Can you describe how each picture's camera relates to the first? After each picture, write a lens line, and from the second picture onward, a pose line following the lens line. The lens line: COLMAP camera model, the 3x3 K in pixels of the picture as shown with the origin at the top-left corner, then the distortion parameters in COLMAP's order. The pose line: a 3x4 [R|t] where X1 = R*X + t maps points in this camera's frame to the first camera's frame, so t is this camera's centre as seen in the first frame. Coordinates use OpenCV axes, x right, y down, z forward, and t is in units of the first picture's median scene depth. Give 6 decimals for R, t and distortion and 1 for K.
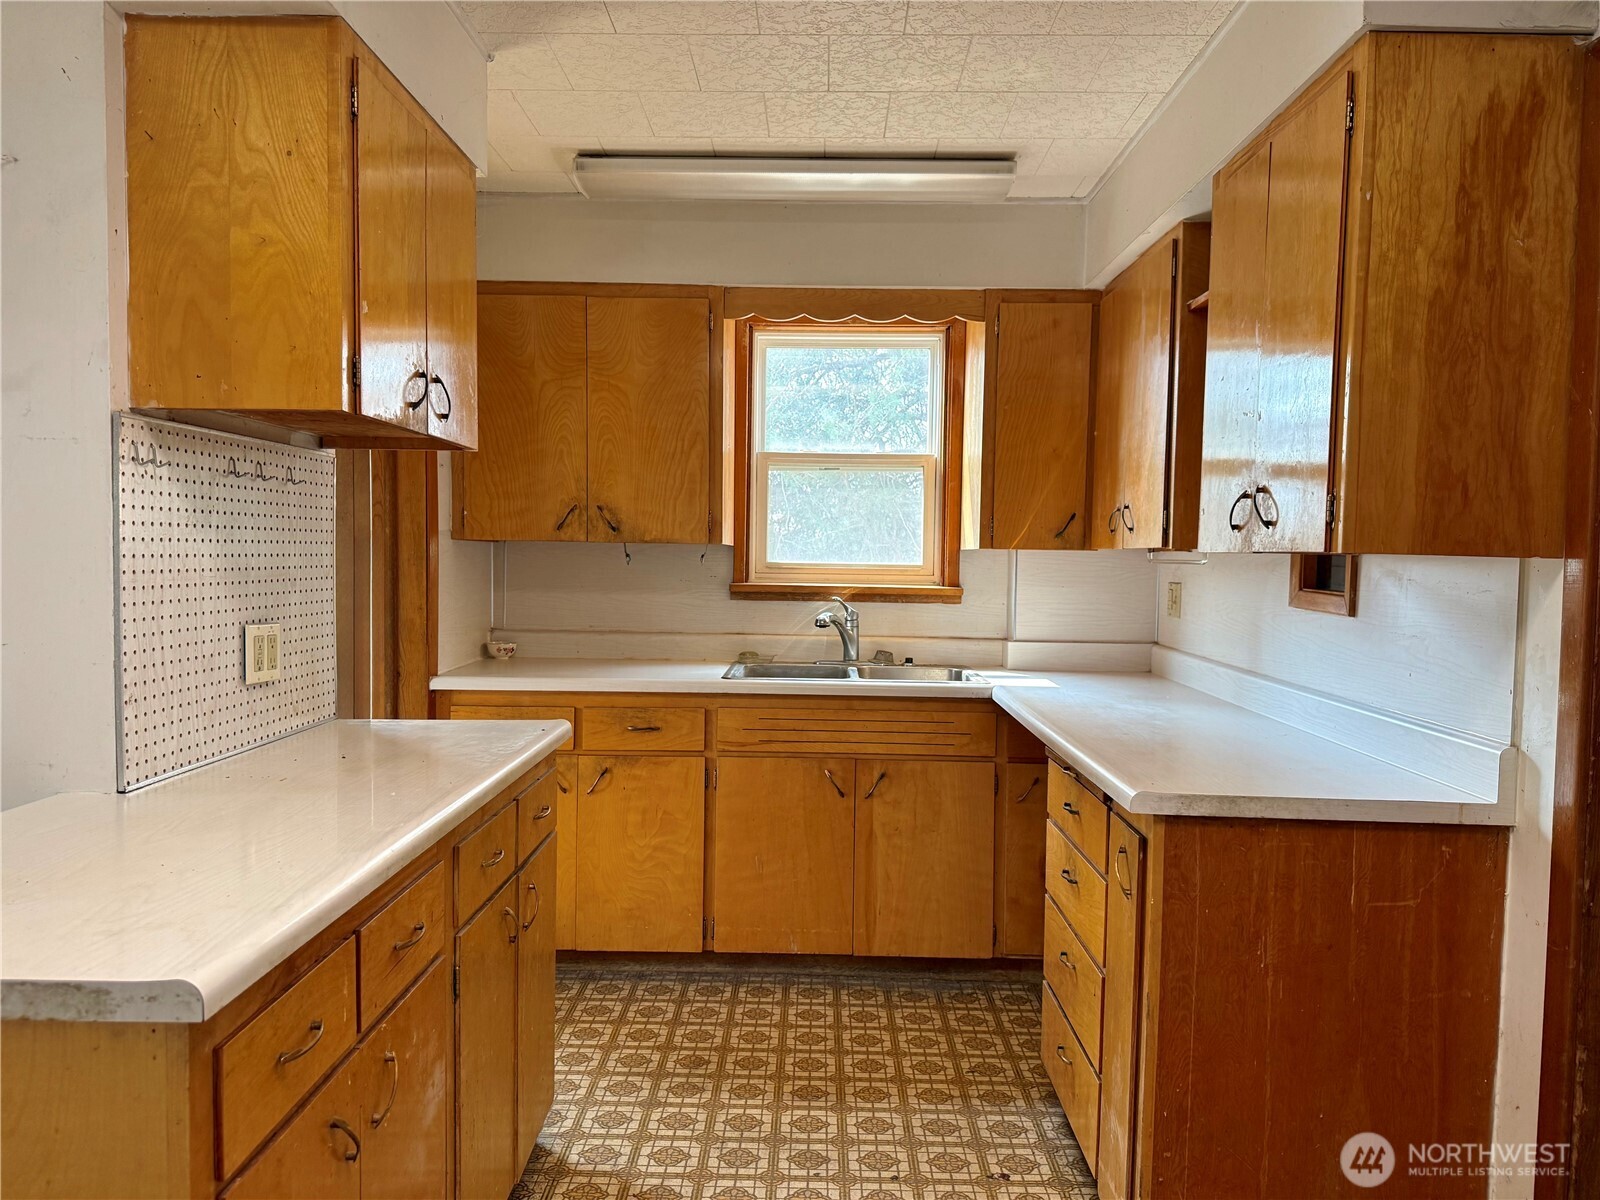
lens RADIAL K [[1088.3, 0, 800.0], [0, 1088.3, 600.0], [0, 0, 1]] dist [0.128243, -0.232523]
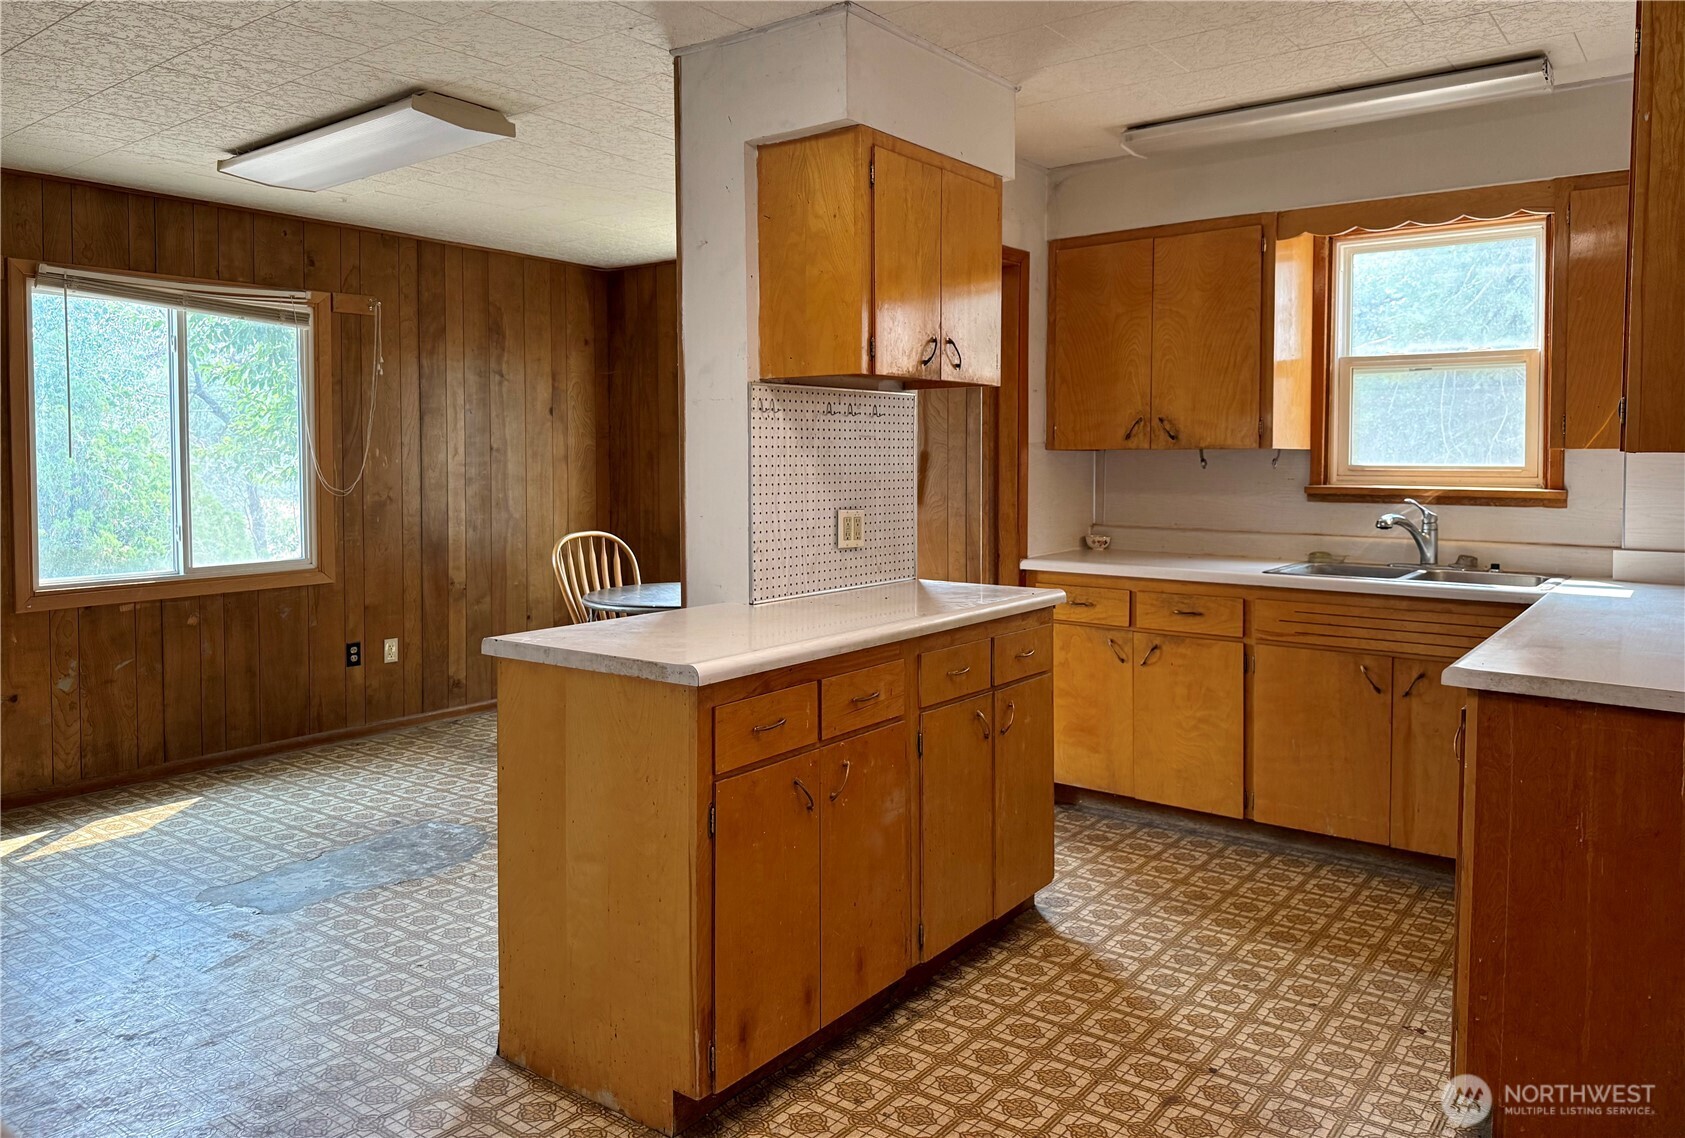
lens RADIAL K [[1164.3, 0, 840.3], [0, 1164.3, 492.3], [0, 0, 1]] dist [0.001536, -0.037131]
pose [[0.798406, 0.003604, -0.602108, 0.296232], [-0.012020, 0.999878, -0.009954, 0.008747], [0.601999, 0.015185, 0.798352, -0.183545]]
